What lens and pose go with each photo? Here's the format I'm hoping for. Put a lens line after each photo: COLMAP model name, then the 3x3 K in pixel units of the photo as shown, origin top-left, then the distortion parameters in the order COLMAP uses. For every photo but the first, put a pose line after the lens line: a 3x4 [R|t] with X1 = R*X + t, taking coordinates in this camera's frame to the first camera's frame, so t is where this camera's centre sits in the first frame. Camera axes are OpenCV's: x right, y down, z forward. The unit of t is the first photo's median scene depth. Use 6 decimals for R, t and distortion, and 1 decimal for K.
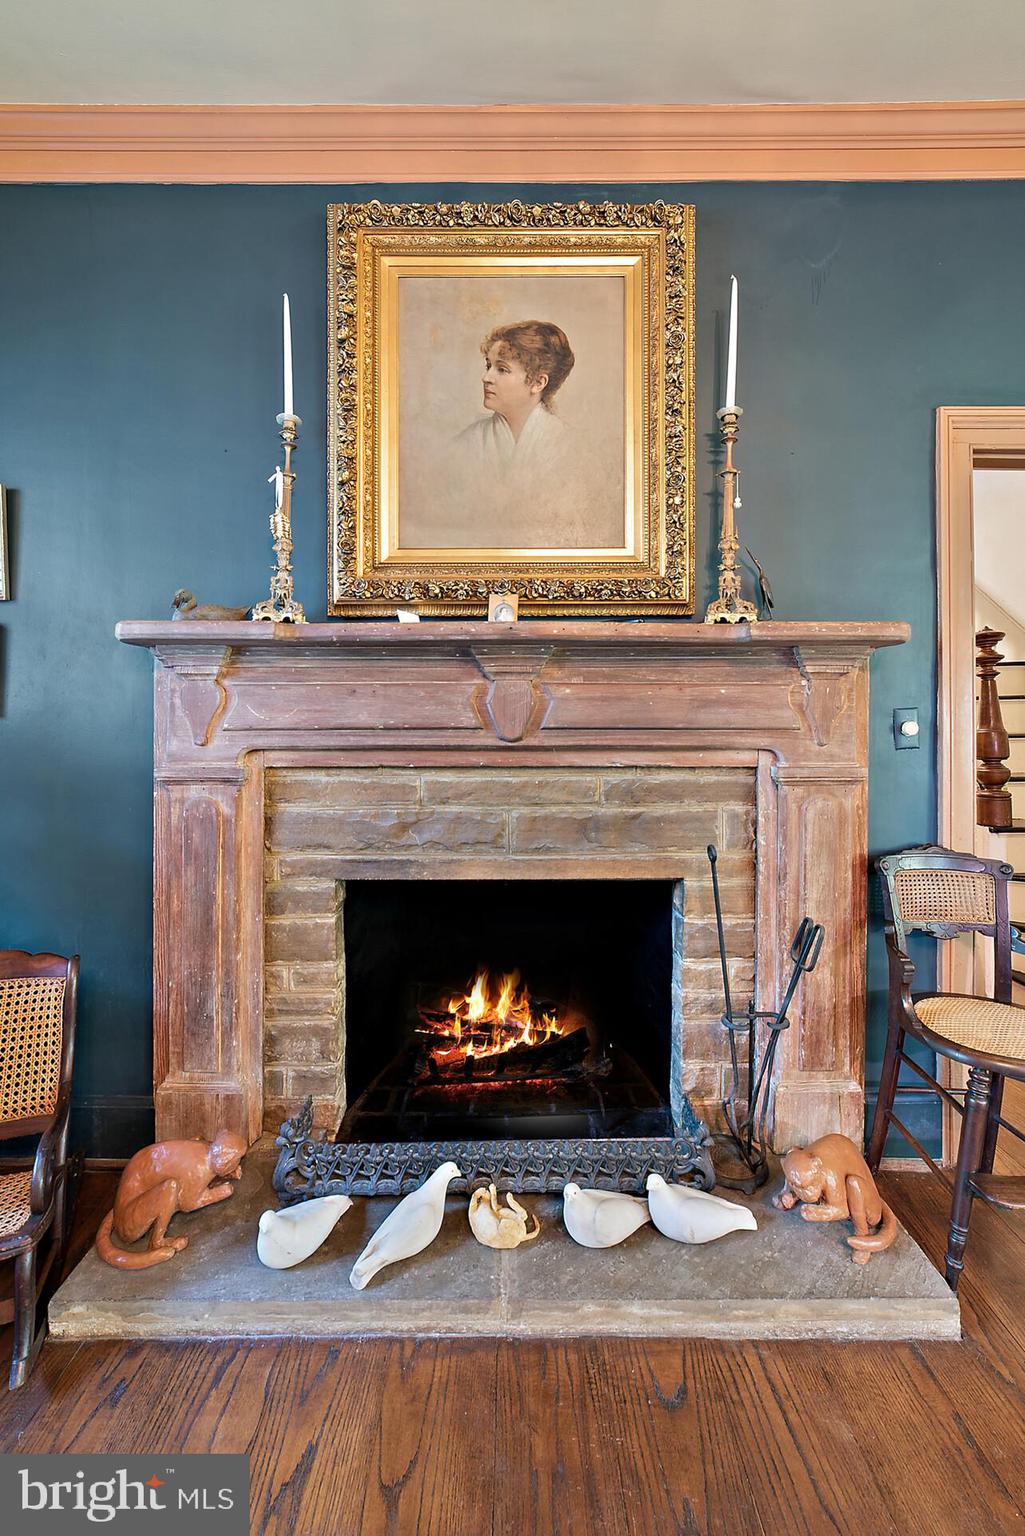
lens RADIAL K [[618.3, 0, 507.0], [0, 618.3, 720.0], [0, 0, 1]] dist [-0.016026, 0.000098]
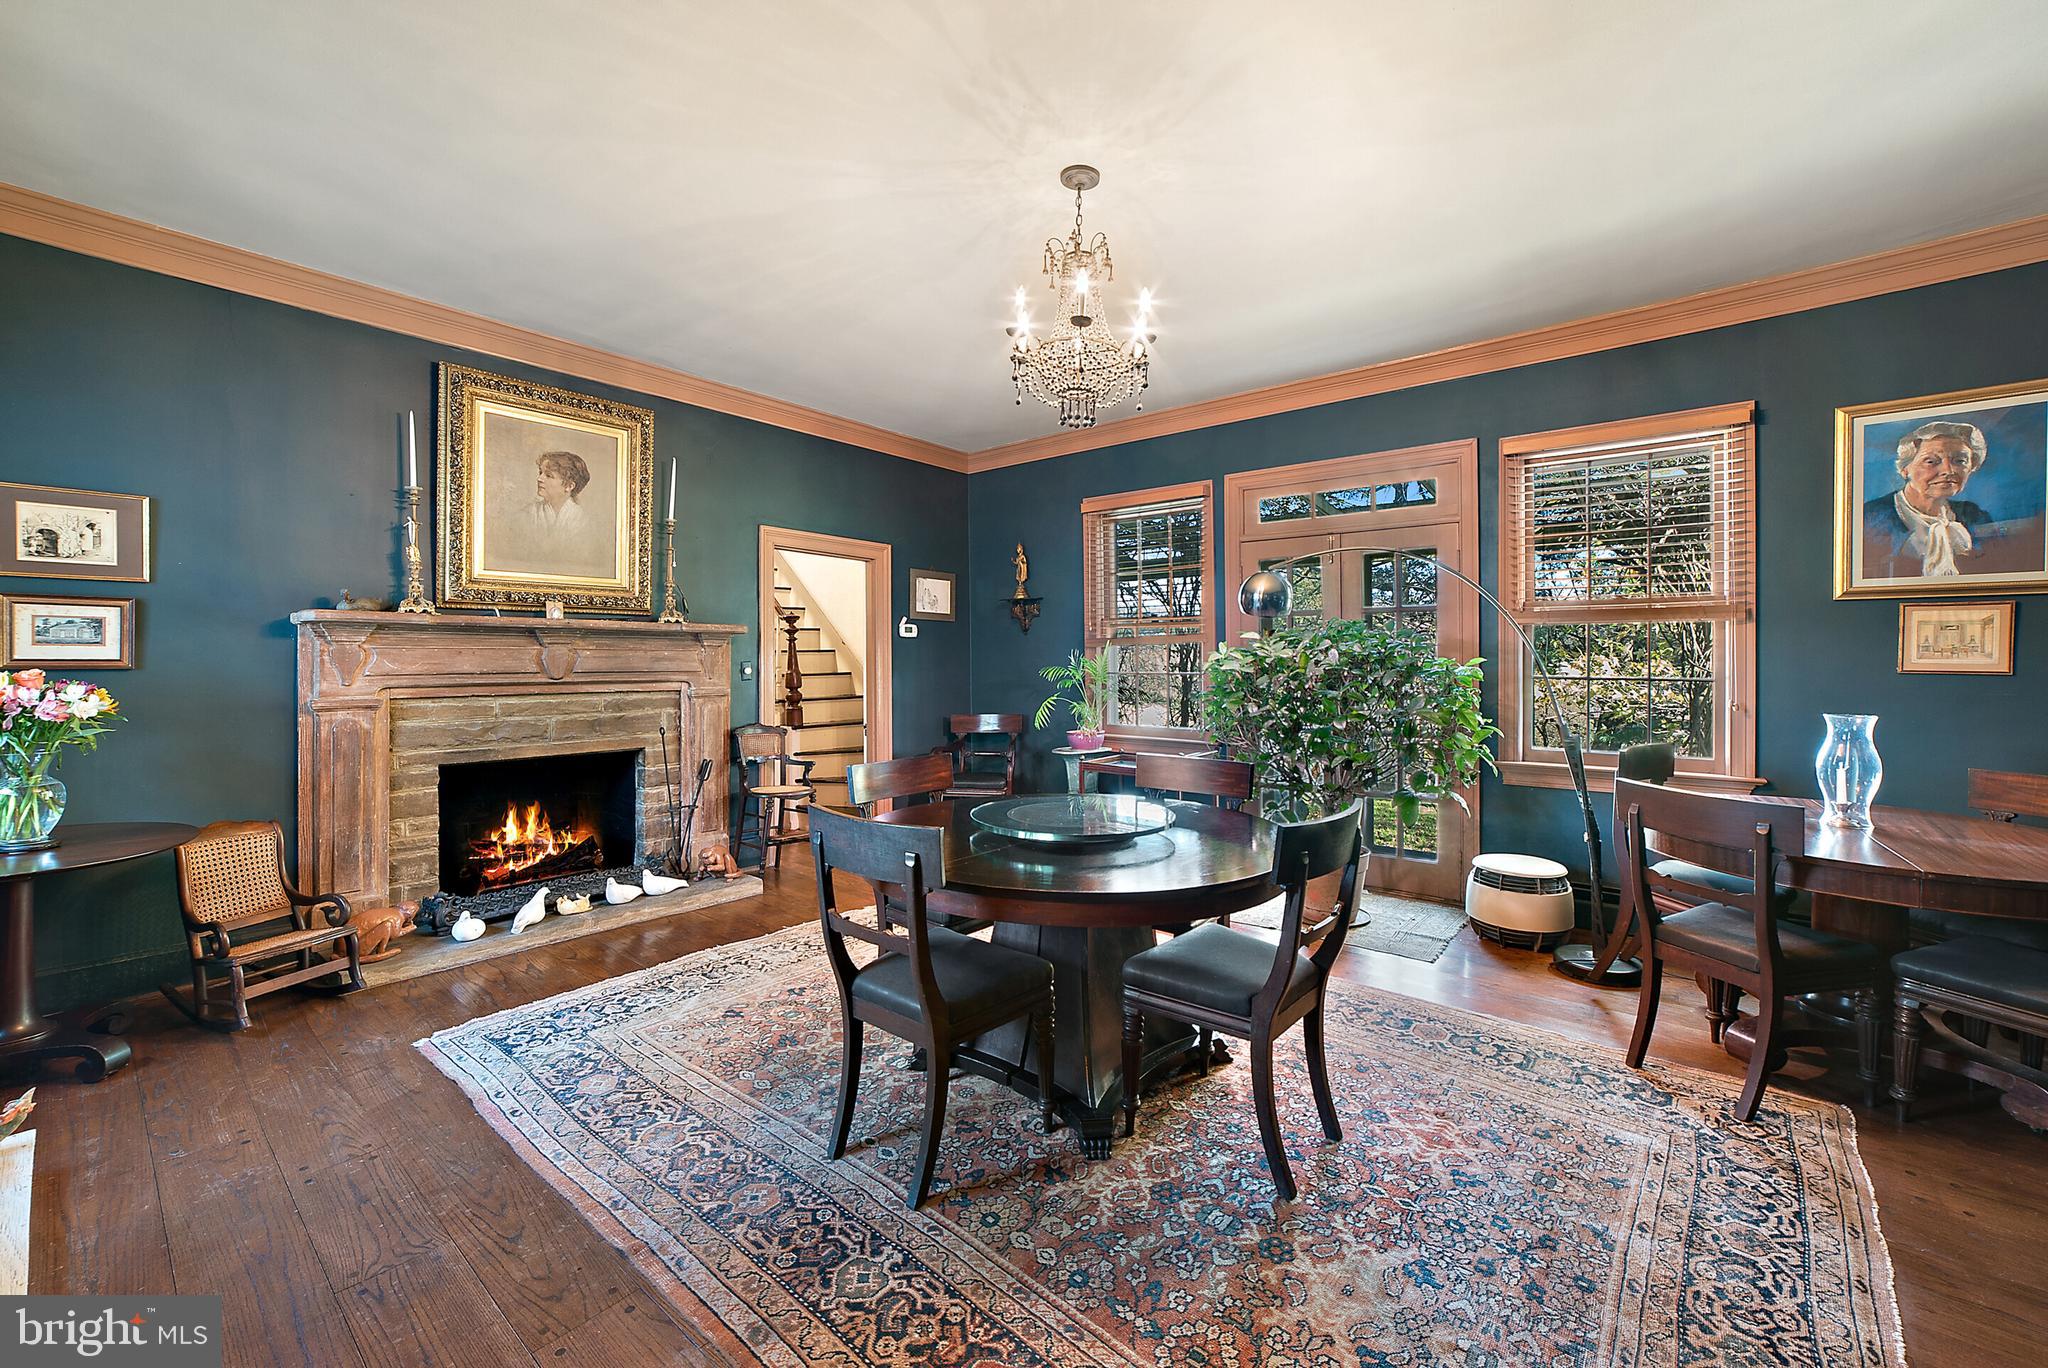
lens RADIAL K [[842.7, 0, 1019.6], [0, 842.7, 663.6], [0, 0, 1]] dist [-0.001010, -0.000031]
pose [[0.645017, -0.002799, 0.764163, -1.025179], [-0.004724, 0.999960, 0.007650, -0.039862], [-0.764153, -0.008544, 0.644978, -1.695342]]
